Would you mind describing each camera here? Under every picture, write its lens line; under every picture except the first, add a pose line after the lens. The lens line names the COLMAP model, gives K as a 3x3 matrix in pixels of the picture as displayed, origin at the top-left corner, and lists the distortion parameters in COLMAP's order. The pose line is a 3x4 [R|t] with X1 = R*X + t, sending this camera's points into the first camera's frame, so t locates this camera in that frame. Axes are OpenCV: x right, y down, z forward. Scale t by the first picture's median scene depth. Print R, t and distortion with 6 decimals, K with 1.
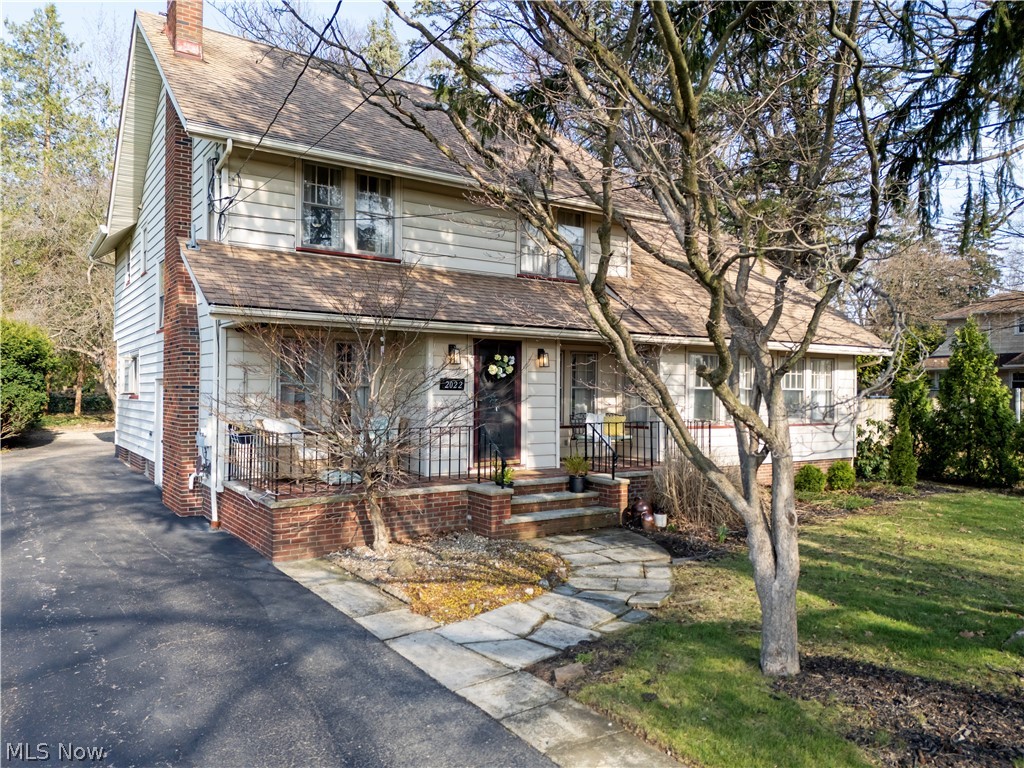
lens RADIAL K [[753.2, 0, 512.0], [0, 753.2, 384.0], [0, 0, 1]] dist [0.001762, 0.000165]
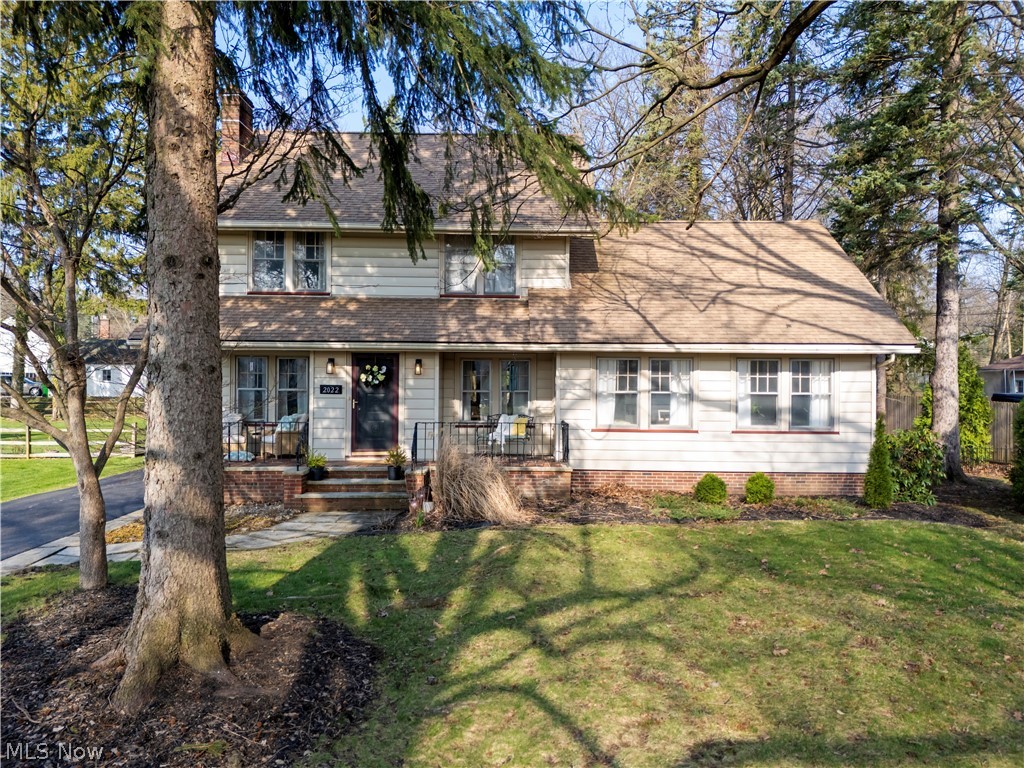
lens RADIAL K [[753.2, 0, 512.0], [0, 753.2, 384.0], [0, 0, 1]] dist [0.001762, 0.000165]
pose [[0.841364, -0.003329, -0.540459, 0.838581], [0.003215, 0.999994, -0.001155, -0.006154], [0.540459, -0.000766, 0.841370, 0.089923]]
